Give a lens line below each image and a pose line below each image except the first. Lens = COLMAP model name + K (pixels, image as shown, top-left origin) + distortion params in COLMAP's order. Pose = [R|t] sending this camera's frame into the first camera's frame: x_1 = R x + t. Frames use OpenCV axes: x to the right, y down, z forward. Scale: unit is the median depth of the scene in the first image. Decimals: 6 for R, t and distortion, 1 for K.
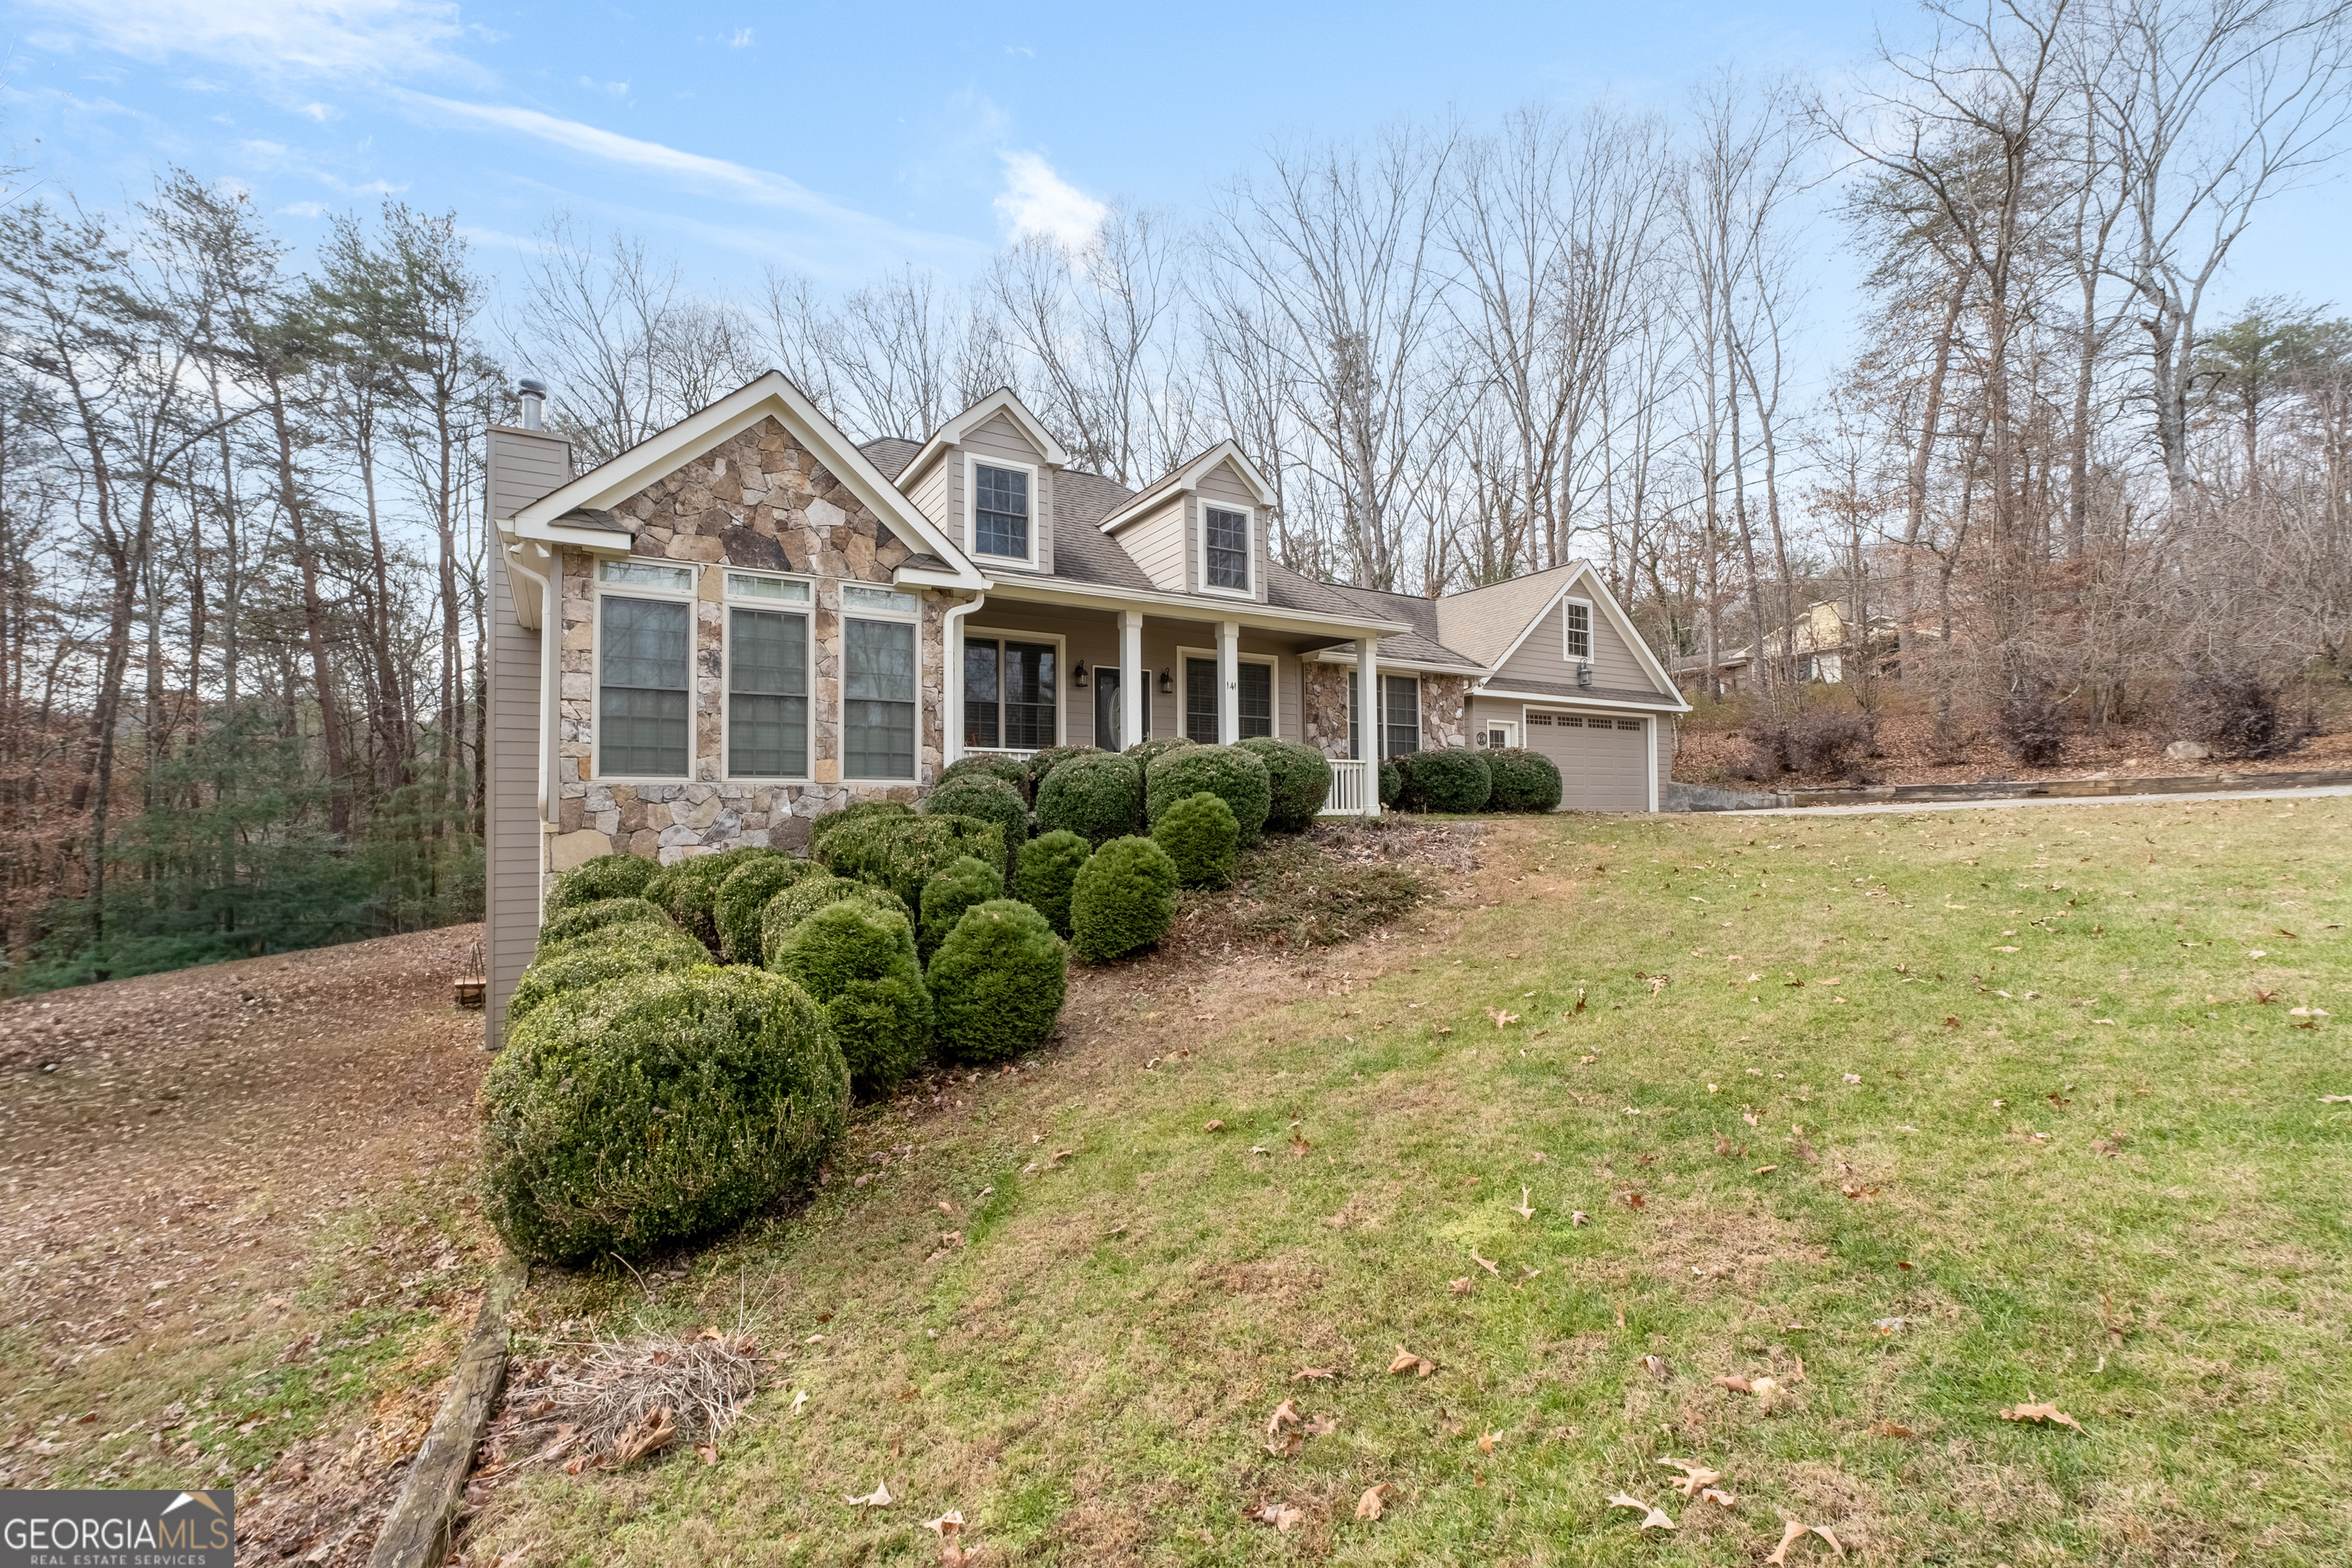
lens RADIAL K [[987.1, 0, 1184.9], [0, 987.1, 783.0], [0, 0, 1]] dist [-0.001432, 0.000097]
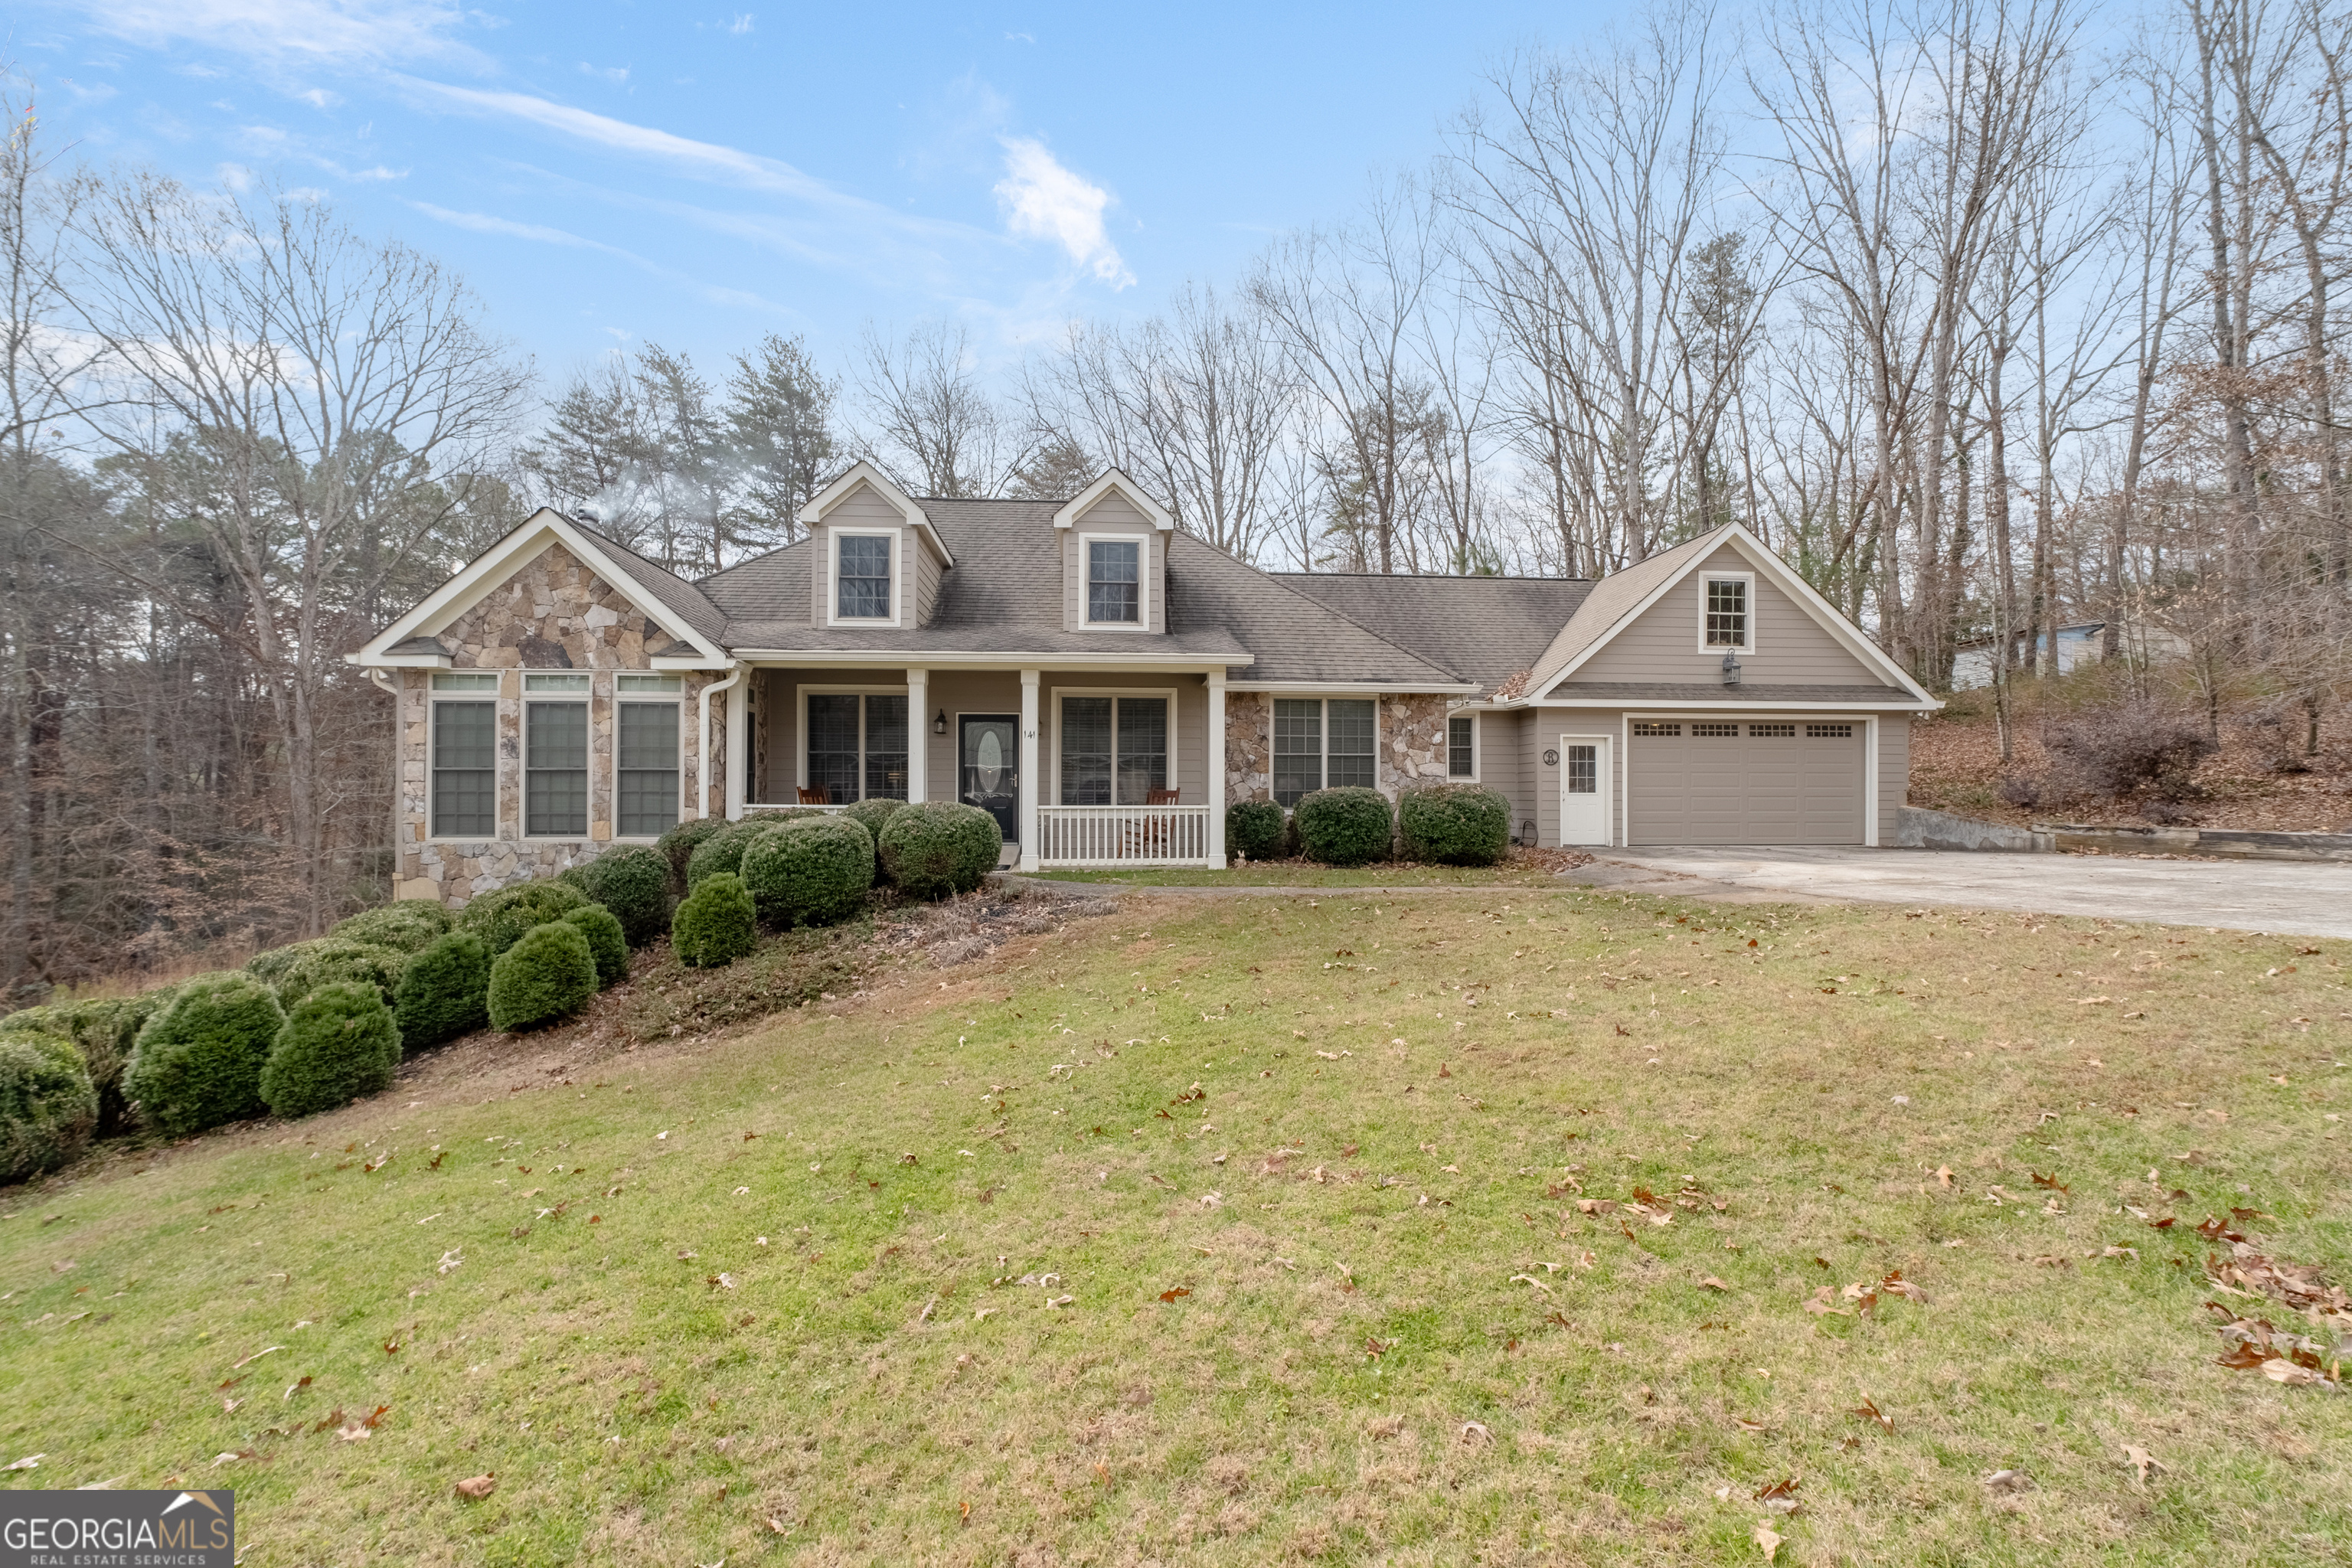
lens RADIAL K [[978.9, 0, 1183.2], [0, 978.9, 782.4], [0, 0, 1]] dist [-0.002952, -0.000148]
pose [[0.891784, 0.005629, -0.452427, 0.799011], [0.006659, 0.999651, 0.025563, -0.095090], [0.452413, -0.025809, 0.891435, 0.248715]]
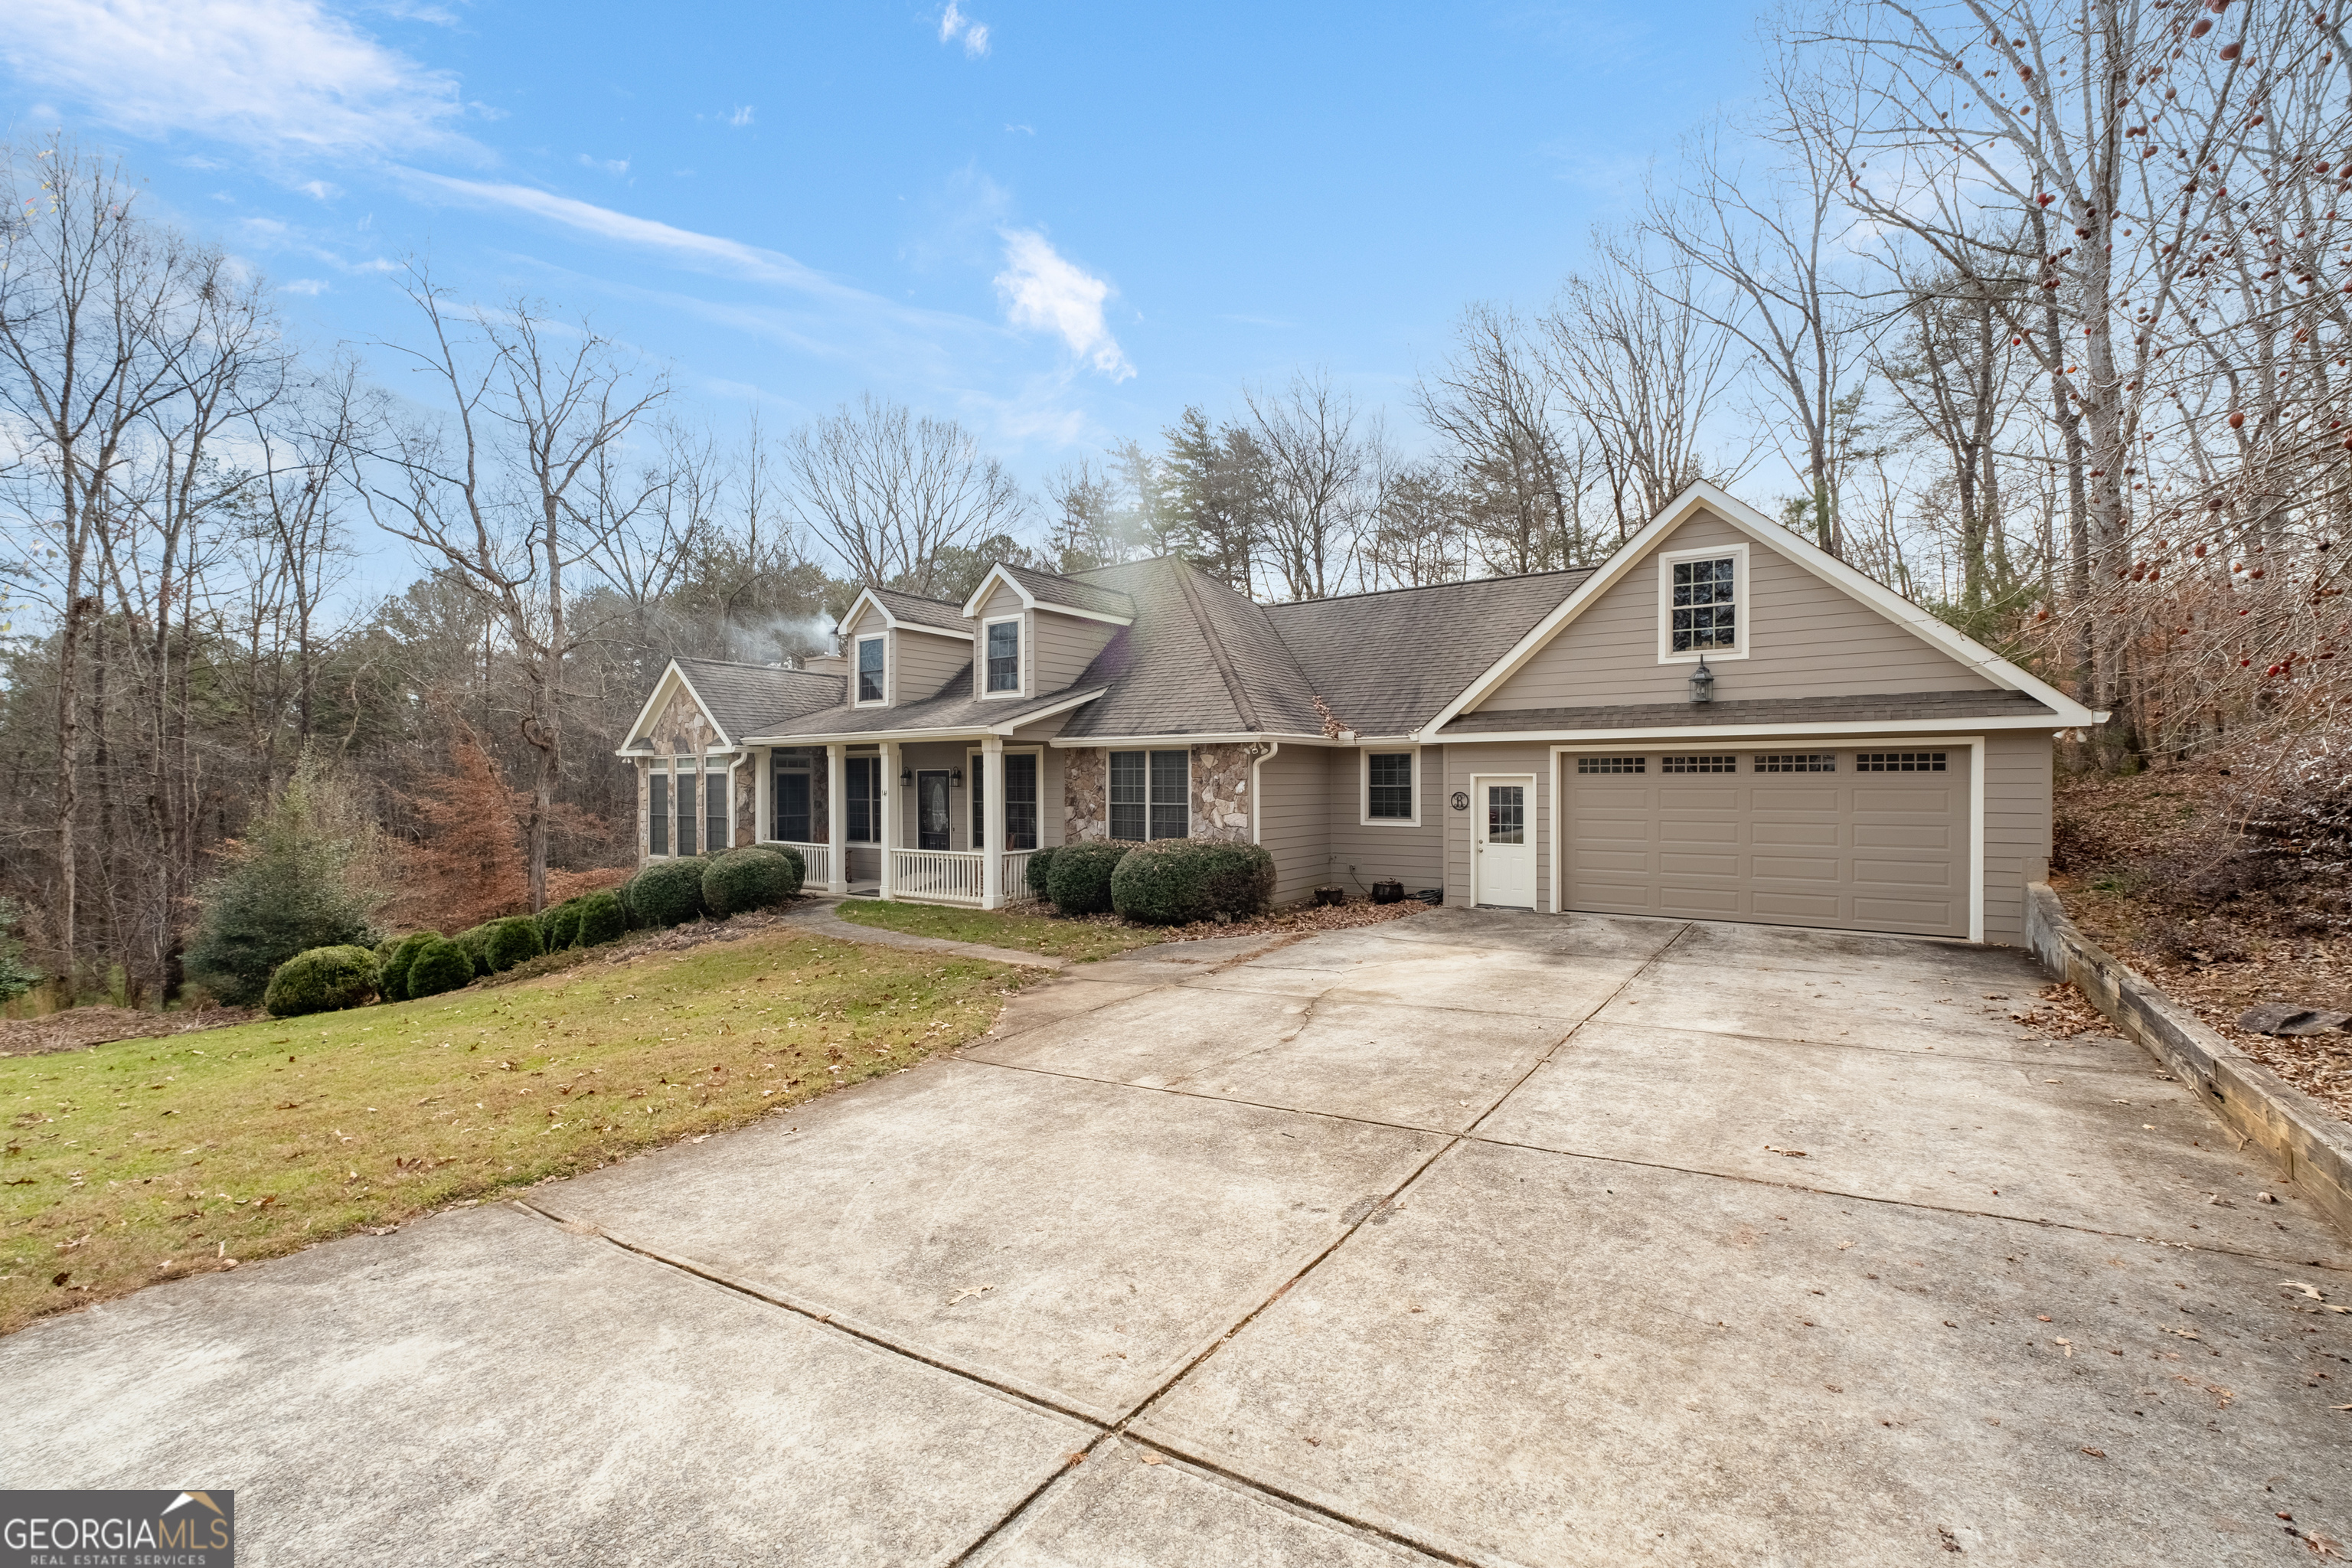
lens RADIAL K [[987.1, 0, 1184.9], [0, 987.1, 783.0], [0, 0, 1]] dist [-0.001432, 0.000097]
pose [[0.400925, 0.012288, -0.916028, 1.749569], [0.034966, 0.998976, 0.028705, -0.171823], [0.915443, -0.043538, 0.400085, 1.076571]]
